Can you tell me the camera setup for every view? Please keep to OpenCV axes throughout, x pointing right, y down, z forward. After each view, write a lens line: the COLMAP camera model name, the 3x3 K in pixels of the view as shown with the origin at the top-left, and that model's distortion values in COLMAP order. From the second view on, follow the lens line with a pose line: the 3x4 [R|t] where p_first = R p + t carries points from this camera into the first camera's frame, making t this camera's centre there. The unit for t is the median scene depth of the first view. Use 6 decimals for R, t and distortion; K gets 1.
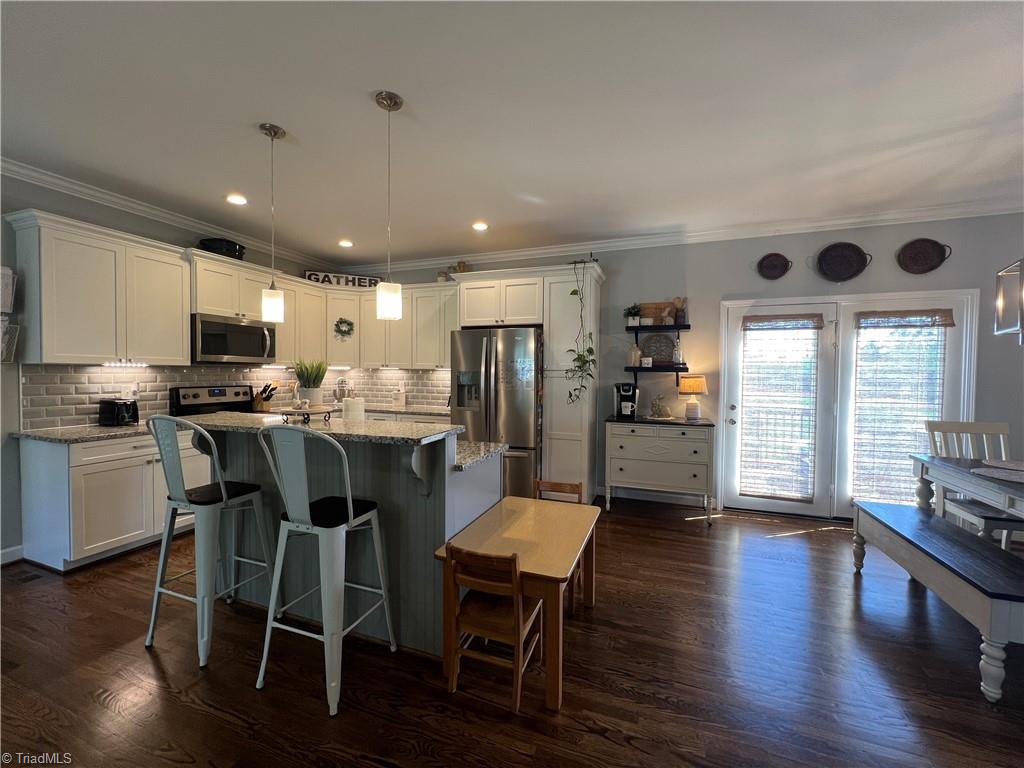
lens RADIAL K [[409.3, 0, 513.2], [0, 409.3, 383.7], [0, 0, 1]] dist [0.001320, 0.000317]
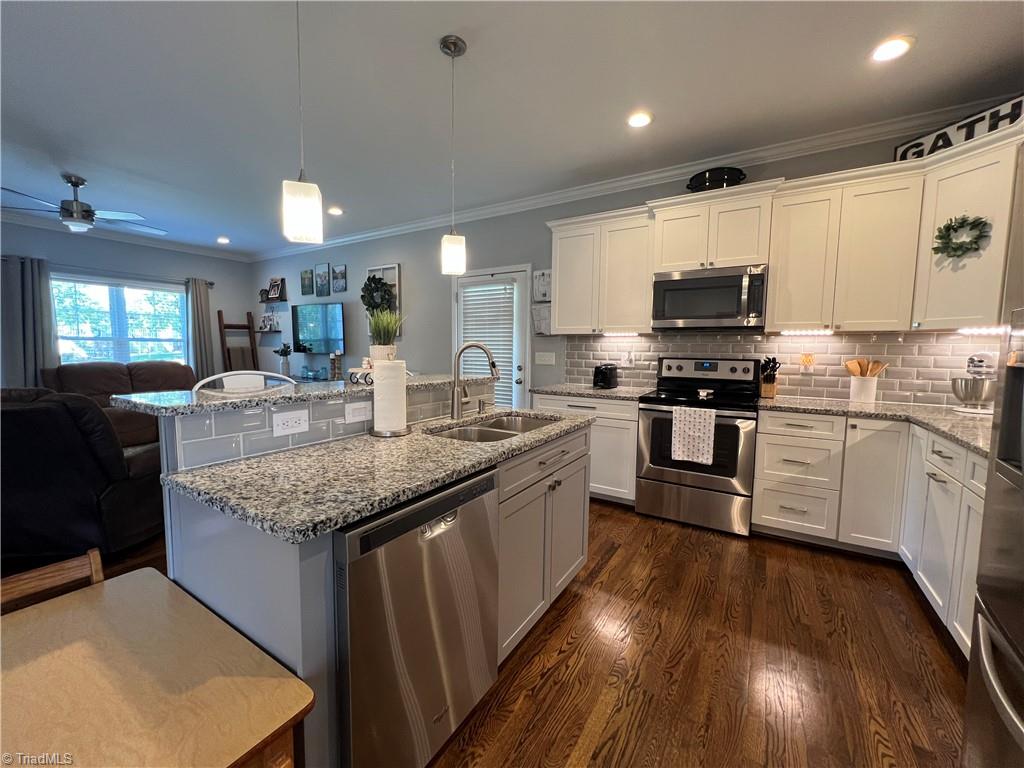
lens RADIAL K [[409.3, 0, 513.0], [0, 409.3, 376.8], [0, 0, 1]] dist [0.001320, 0.000317]
pose [[-0.192319, 0.077301, -0.978283, 0.120583], [-0.029186, 0.996001, 0.084438, -0.011901], [0.980898, 0.044792, -0.189294, 0.624856]]
